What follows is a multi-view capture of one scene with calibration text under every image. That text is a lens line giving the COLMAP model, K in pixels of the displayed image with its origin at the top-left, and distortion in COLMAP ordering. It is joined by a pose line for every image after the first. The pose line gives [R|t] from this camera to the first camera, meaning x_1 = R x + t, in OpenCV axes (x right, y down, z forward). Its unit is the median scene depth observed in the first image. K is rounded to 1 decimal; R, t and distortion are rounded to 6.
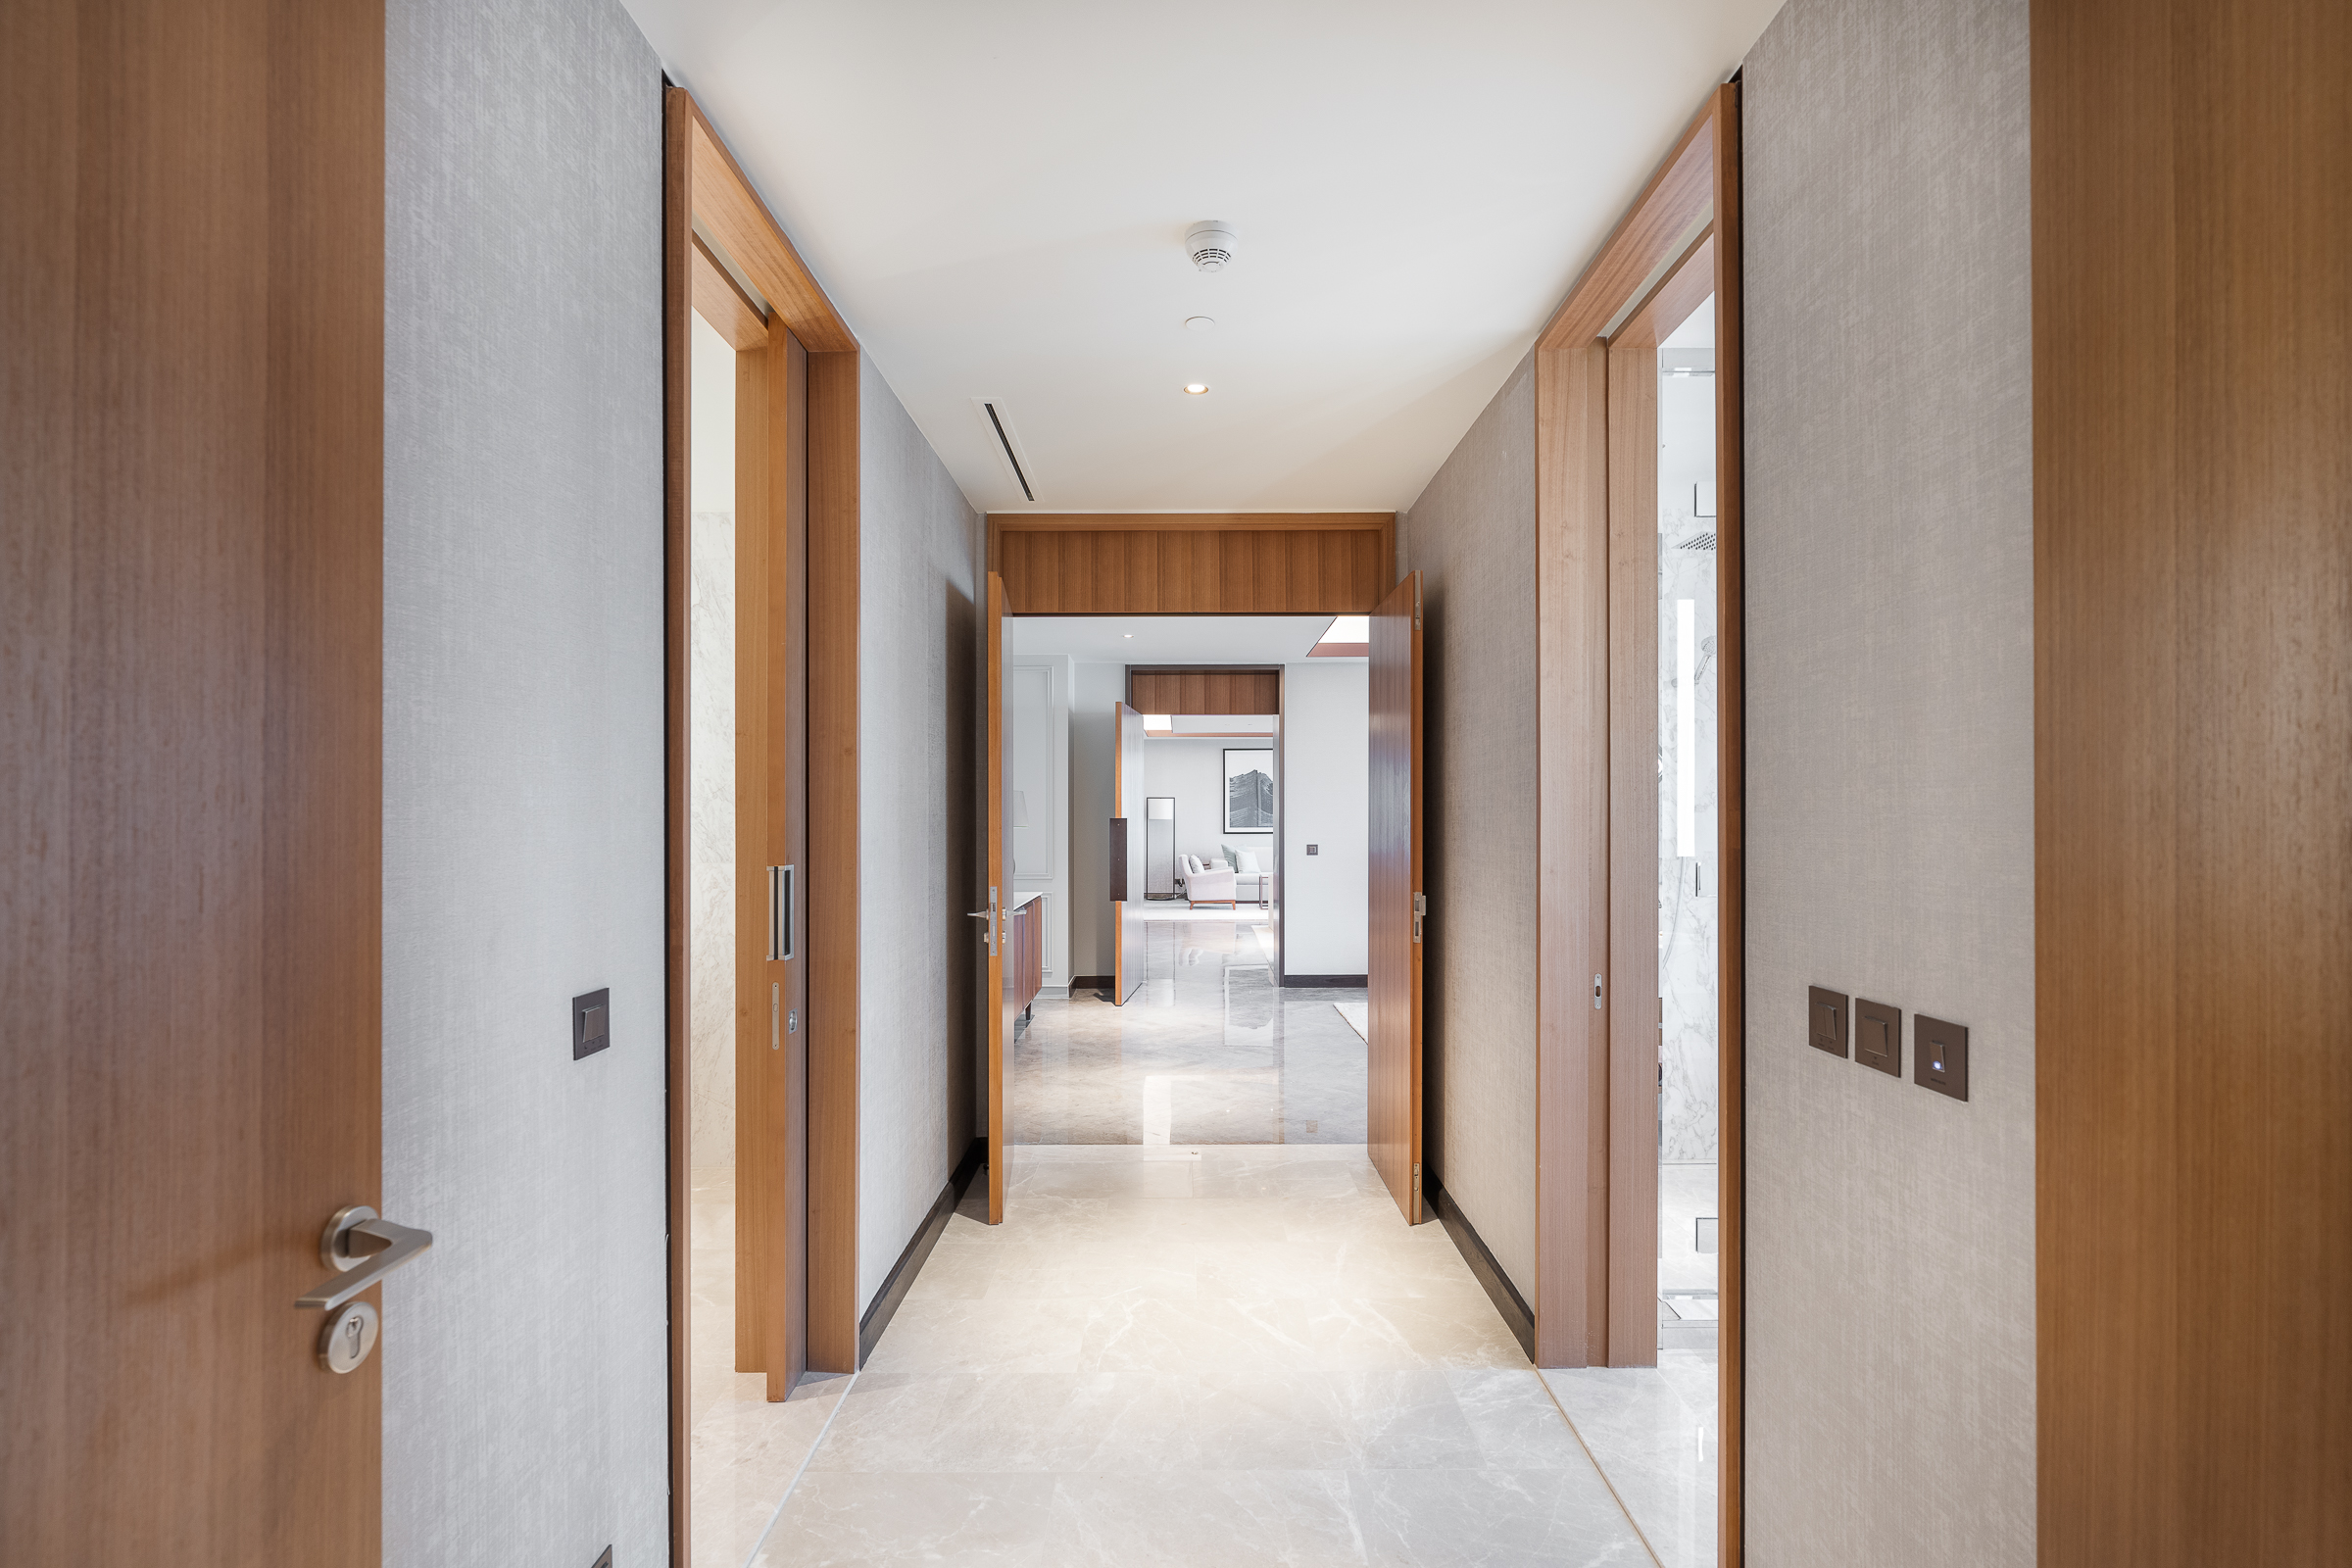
lens RADIAL K [[1073.5, 0, 1180.8], [0, 1073.5, 796.9], [0, 0, 1]] dist [-0.002764, -0.000453]
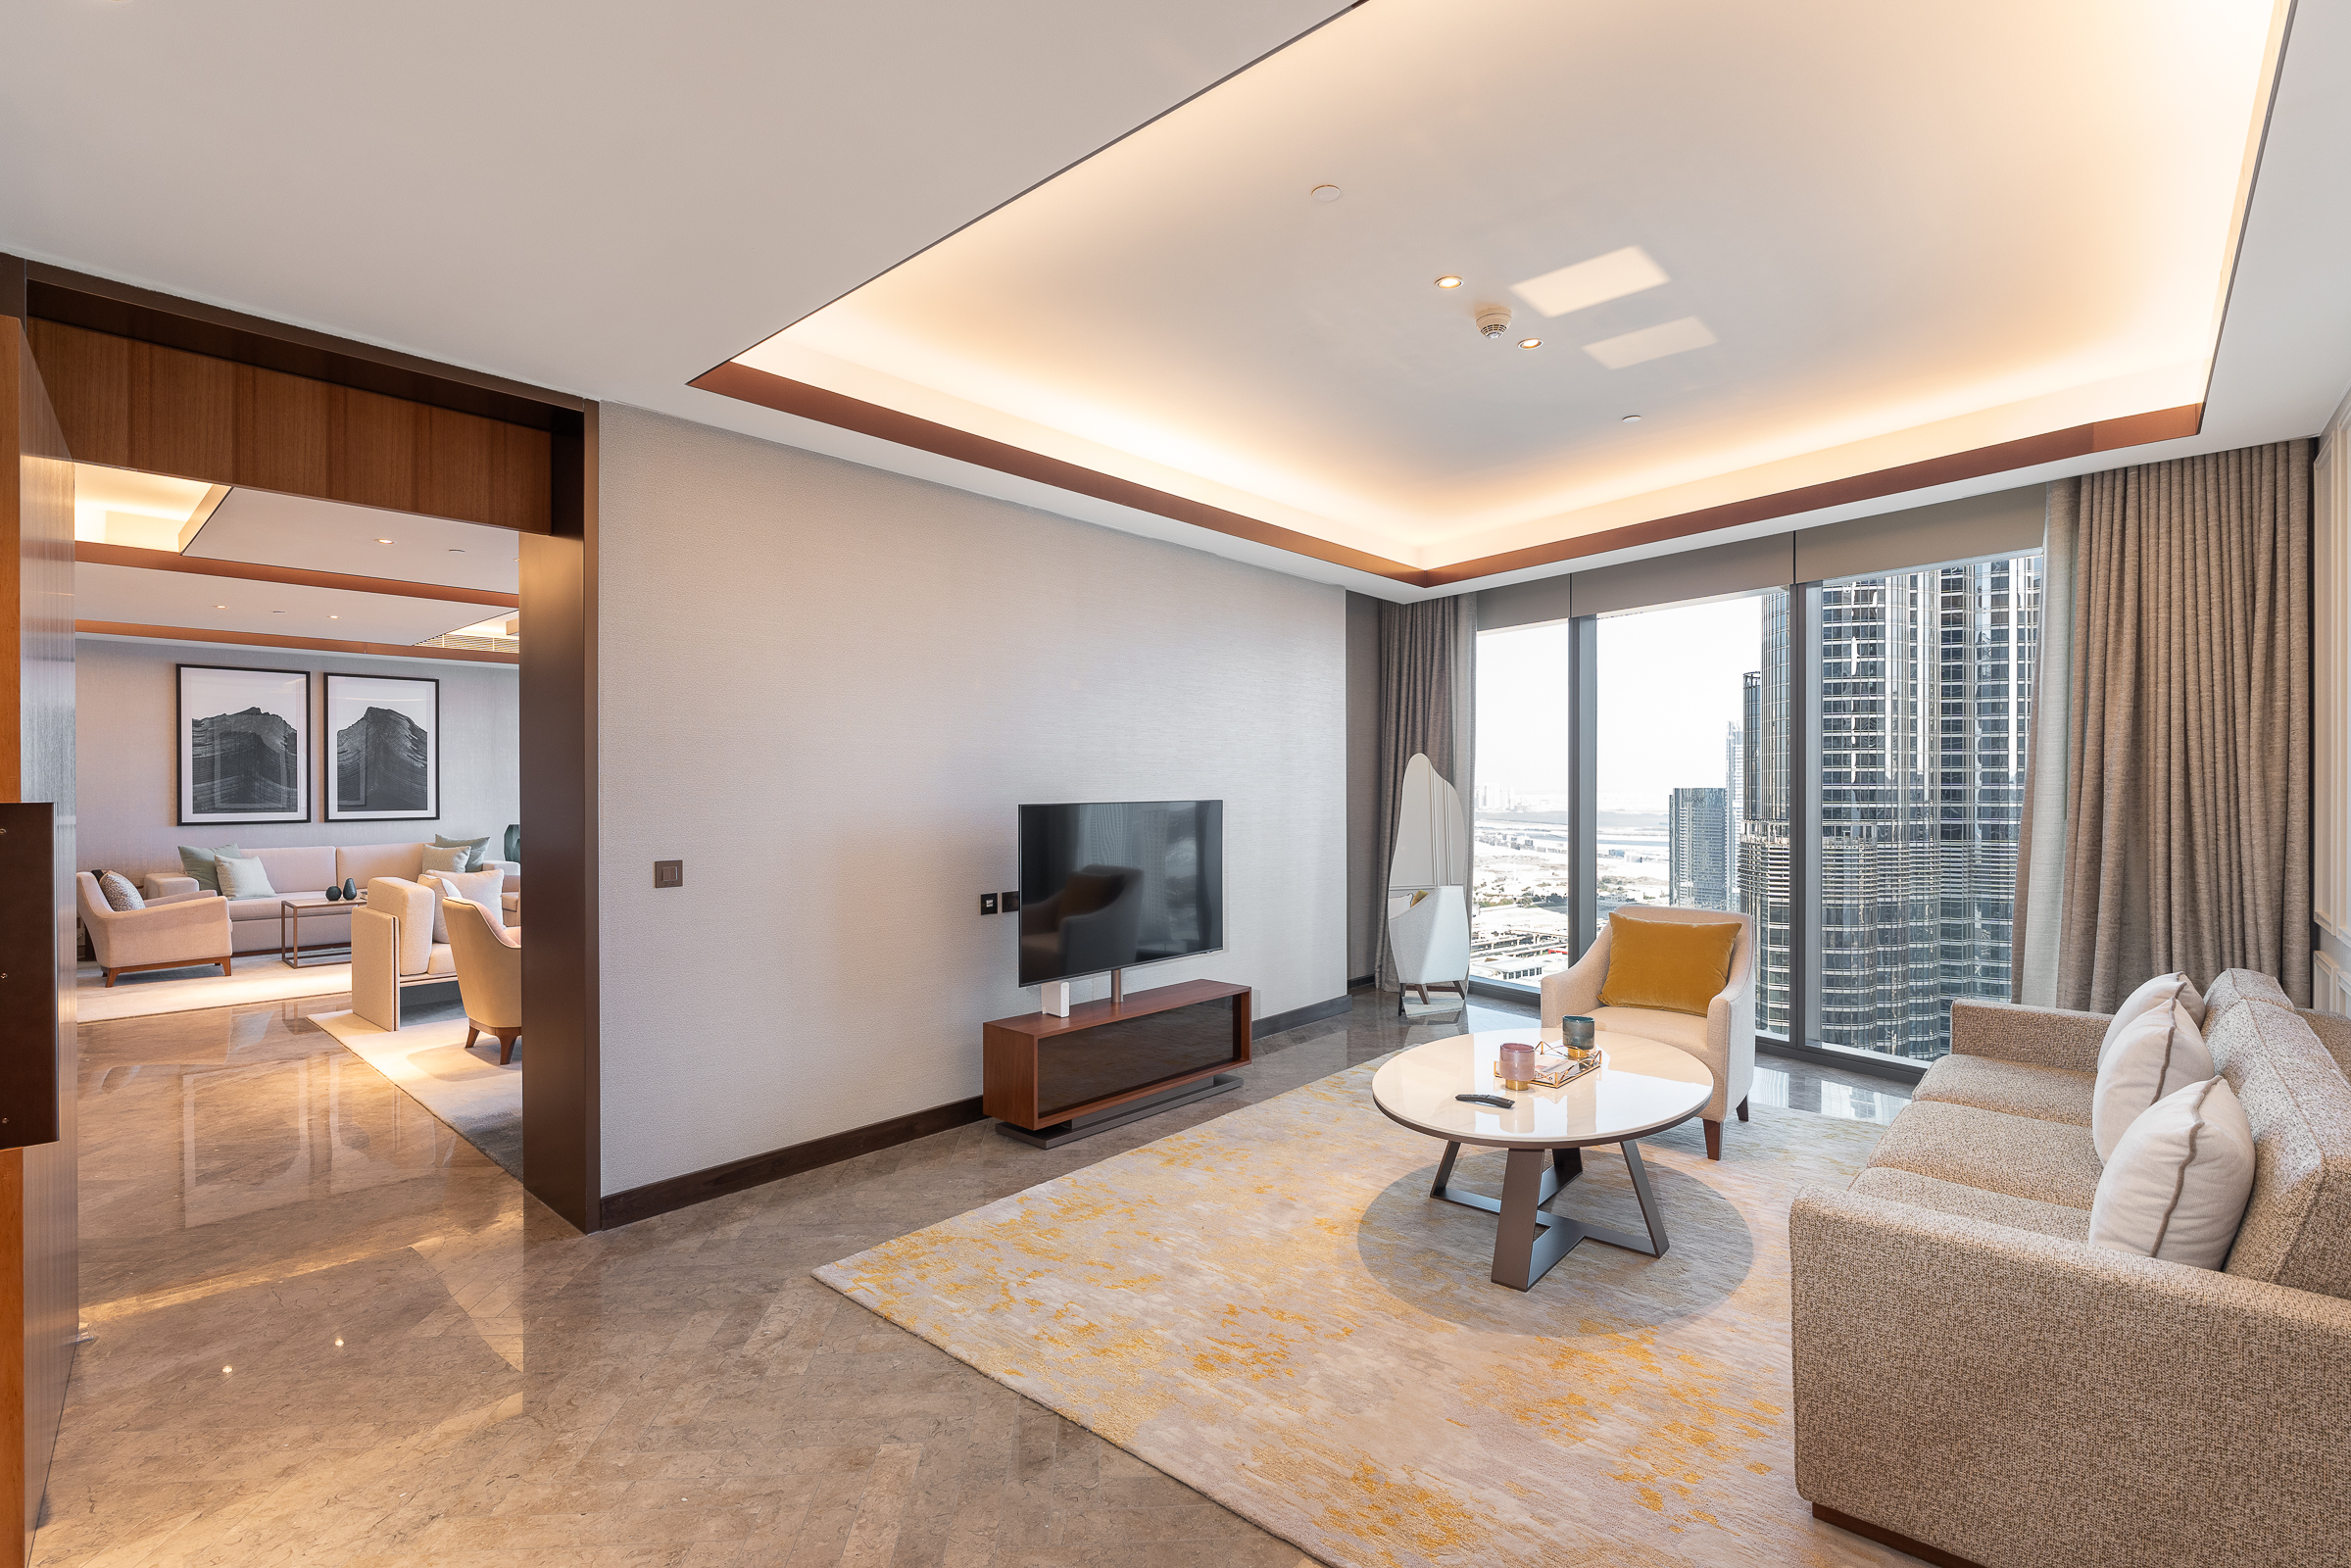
lens RADIAL K [[1073.1, 0, 1180.3], [0, 1073.1, 796.9], [0, 0, 1]] dist [-0.002764, -0.000453]
pose [[0.662915, -0.010959, 0.748615, -0.030690], [-0.008865, 0.999708, 0.022485, 0.004579], [-0.748642, -0.021542, 0.662624, 0.312029]]
